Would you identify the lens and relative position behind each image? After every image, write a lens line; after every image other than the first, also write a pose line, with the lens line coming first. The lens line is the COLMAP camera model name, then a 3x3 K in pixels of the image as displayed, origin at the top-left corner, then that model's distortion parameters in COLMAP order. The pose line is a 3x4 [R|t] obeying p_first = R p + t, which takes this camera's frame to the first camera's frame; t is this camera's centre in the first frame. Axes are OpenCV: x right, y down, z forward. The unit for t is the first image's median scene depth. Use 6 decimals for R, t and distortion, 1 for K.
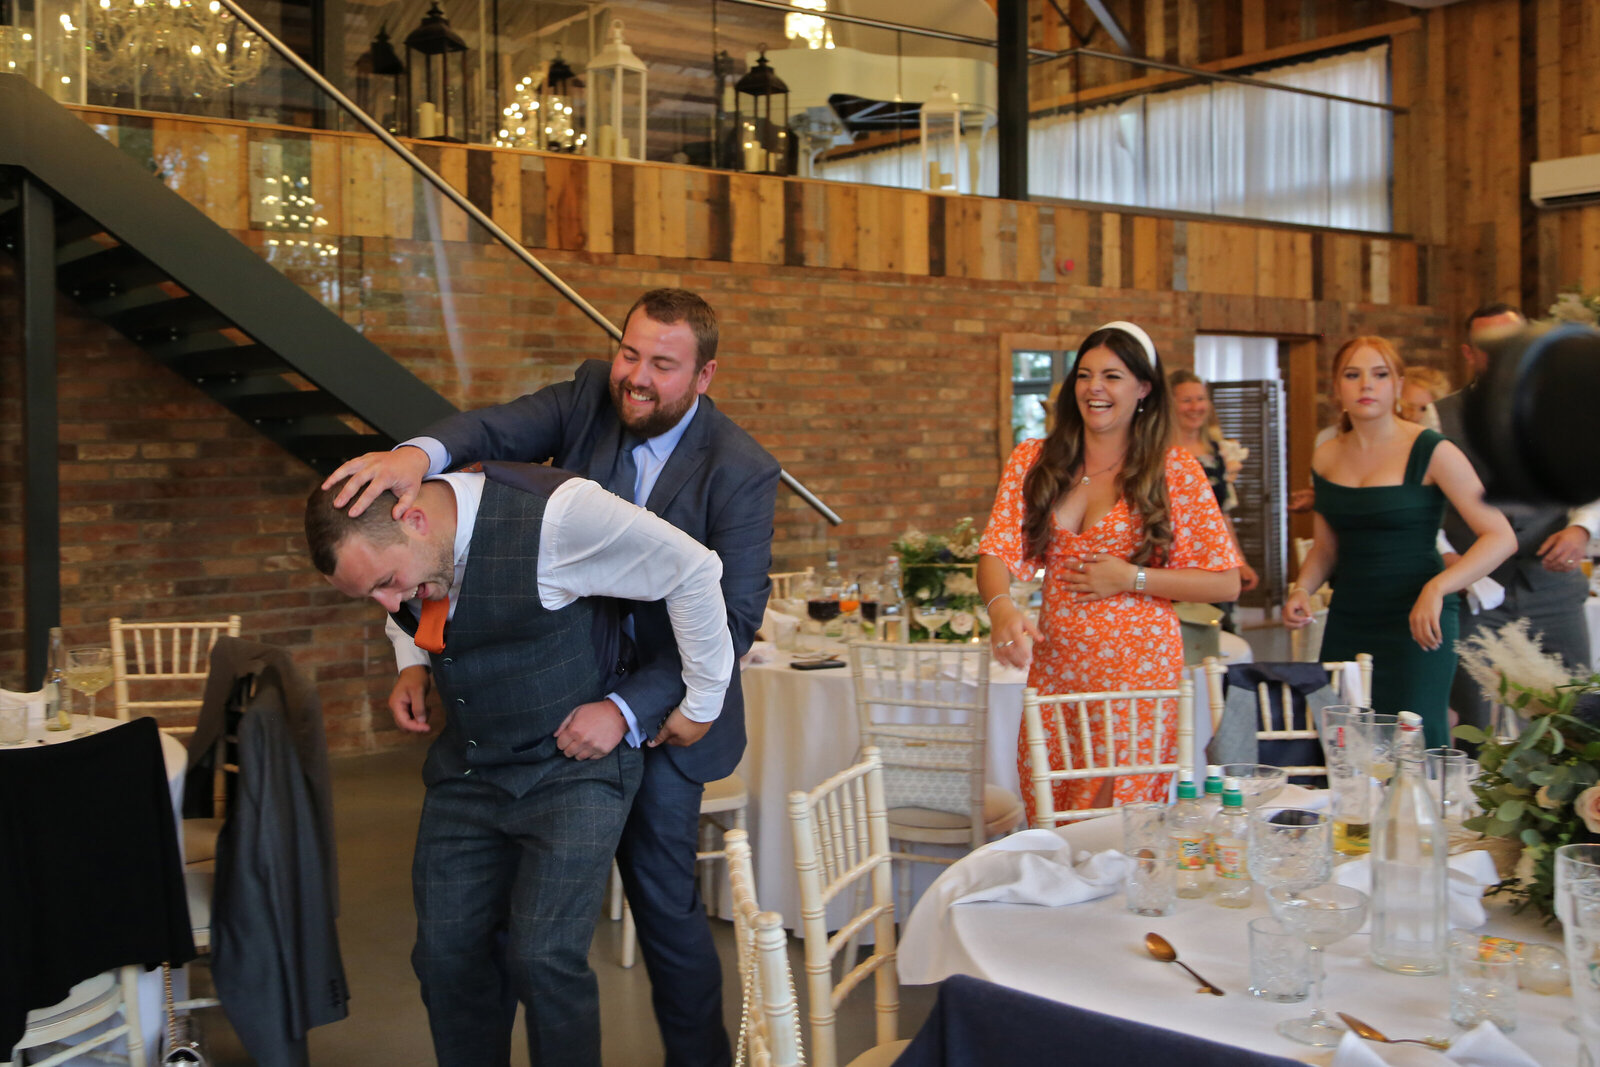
lens RADIAL K [[1633.6, 0, 691.2], [0, 1633.6, 449.3], [0, 0, 1]] dist [0.007360, 0.000000]
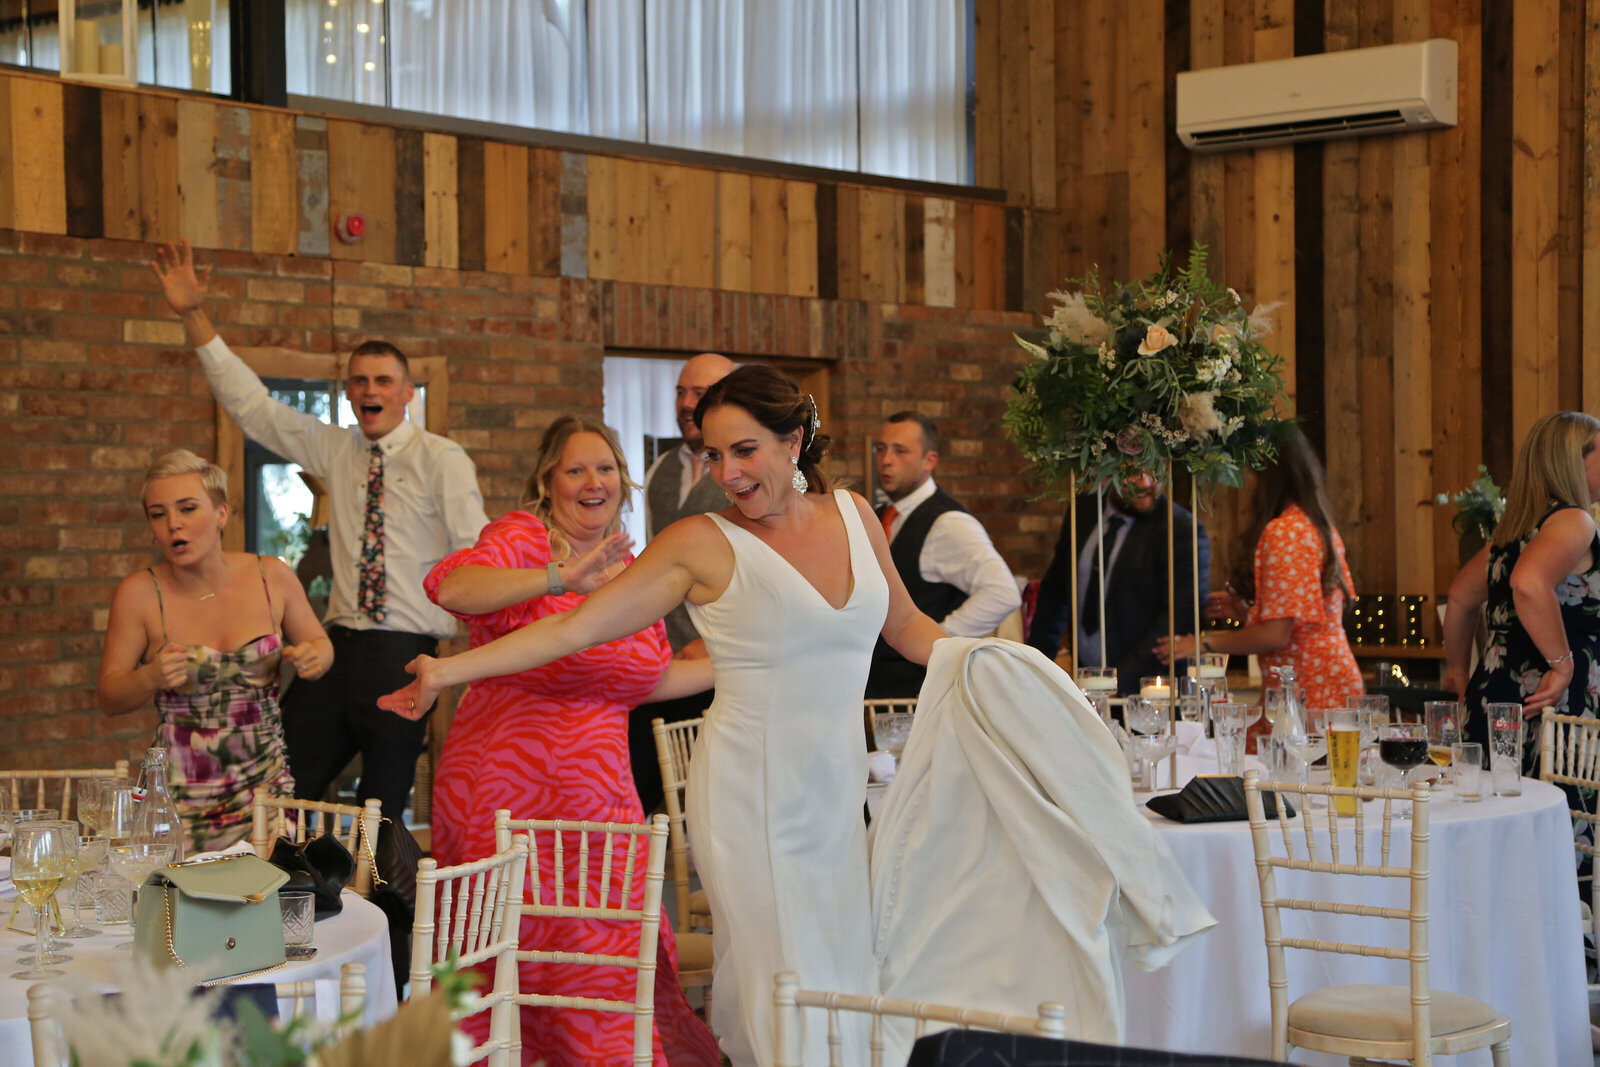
lens RADIAL K [[2844.3, 0, 751.5], [0, 2844.3, 534.1], [0, 0, 1]] dist [0.245904, 0.000000]
pose [[0.970017, -0.002580, 0.243025, 0.135625], [0.004061, 0.999976, -0.005595, -0.002635], [-0.243005, 0.006414, 0.970004, 0.031148]]
